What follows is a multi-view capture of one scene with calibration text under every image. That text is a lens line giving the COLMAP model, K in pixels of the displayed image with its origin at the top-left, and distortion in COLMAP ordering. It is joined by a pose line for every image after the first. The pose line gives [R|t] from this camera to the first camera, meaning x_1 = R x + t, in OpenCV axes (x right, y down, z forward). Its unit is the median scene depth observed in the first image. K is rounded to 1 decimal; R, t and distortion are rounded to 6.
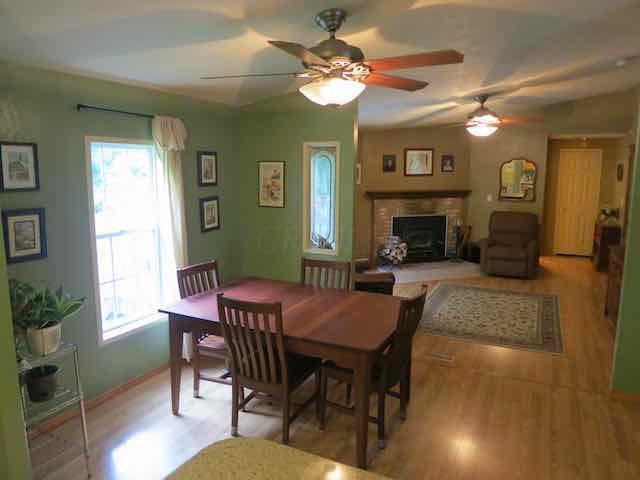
lens RADIAL K [[465.9, 0, 320.3], [0, 465.9, 241.0], [0, 0, 1]] dist [-0.028017, -0.011730]
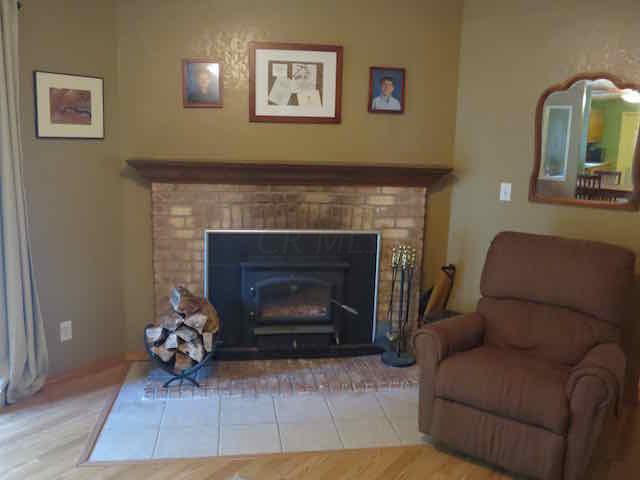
lens RADIAL K [[575.5, 0, 320.4], [0, 575.5, 239.6], [0, 0, 1]] dist [0.009027, 0.002216]
pose [[0.983748, 0.058675, -0.169694, 0.308232], [-0.056761, 0.998258, 0.016116, -0.056551], [0.170344, -0.006222, 0.985365, 0.556307]]
